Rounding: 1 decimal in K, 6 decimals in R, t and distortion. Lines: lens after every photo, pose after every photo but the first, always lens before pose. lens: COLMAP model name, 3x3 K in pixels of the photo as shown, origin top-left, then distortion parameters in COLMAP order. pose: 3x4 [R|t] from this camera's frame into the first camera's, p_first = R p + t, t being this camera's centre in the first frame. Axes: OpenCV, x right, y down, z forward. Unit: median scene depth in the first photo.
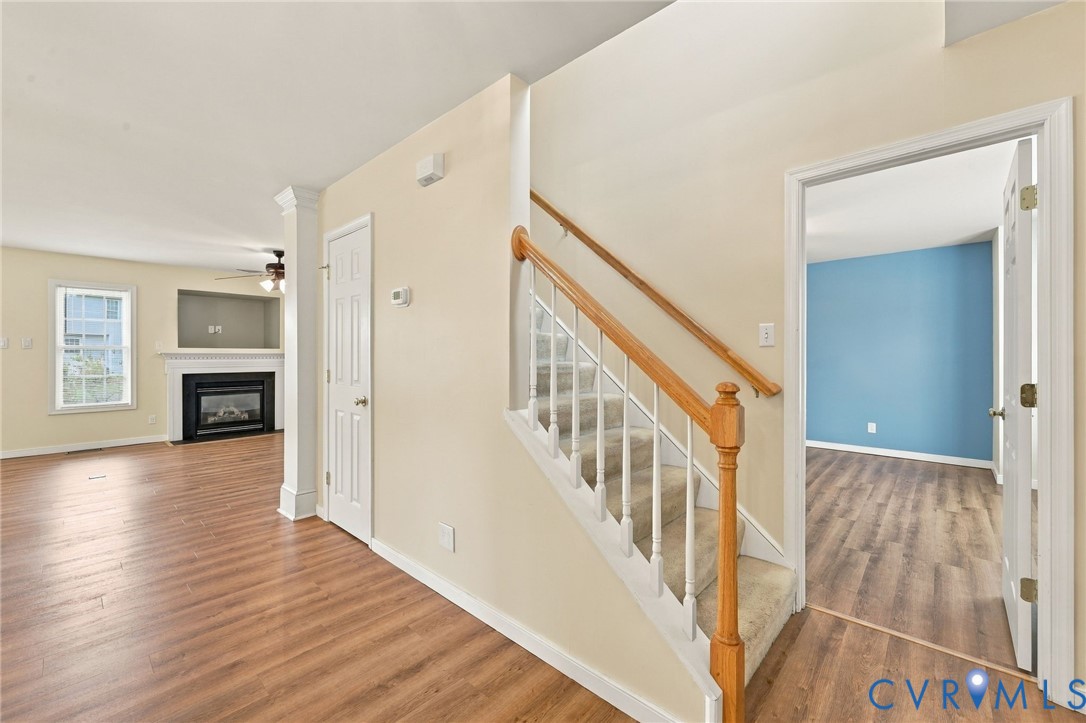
lens RADIAL K [[442.2, 0, 541.9], [0, 442.2, 358.3], [0, 0, 1]] dist [-0.012678, -0.000373]
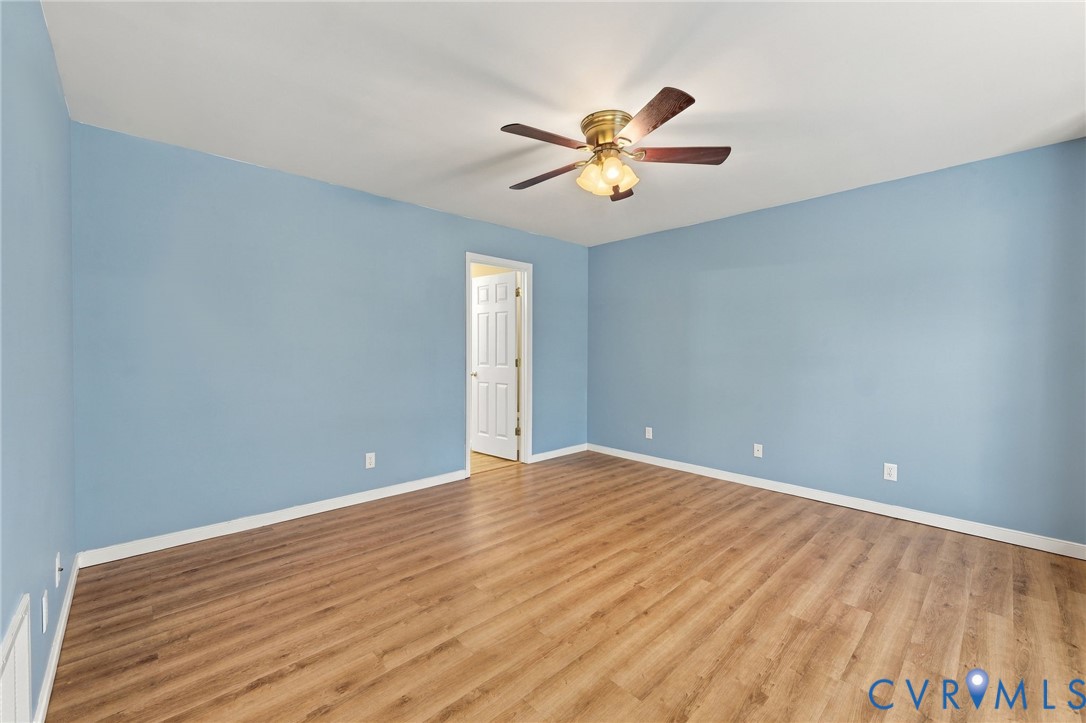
lens RADIAL K [[442.2, 0, 543.8], [0, 442.2, 357.5], [0, 0, 1]] dist [-0.012678, -0.000373]
pose [[0.997135, -0.003748, -0.075554, 0.356472], [0.004139, 0.999979, 0.005021, 0.000883], [0.075534, -0.005319, 0.997129, 0.406105]]
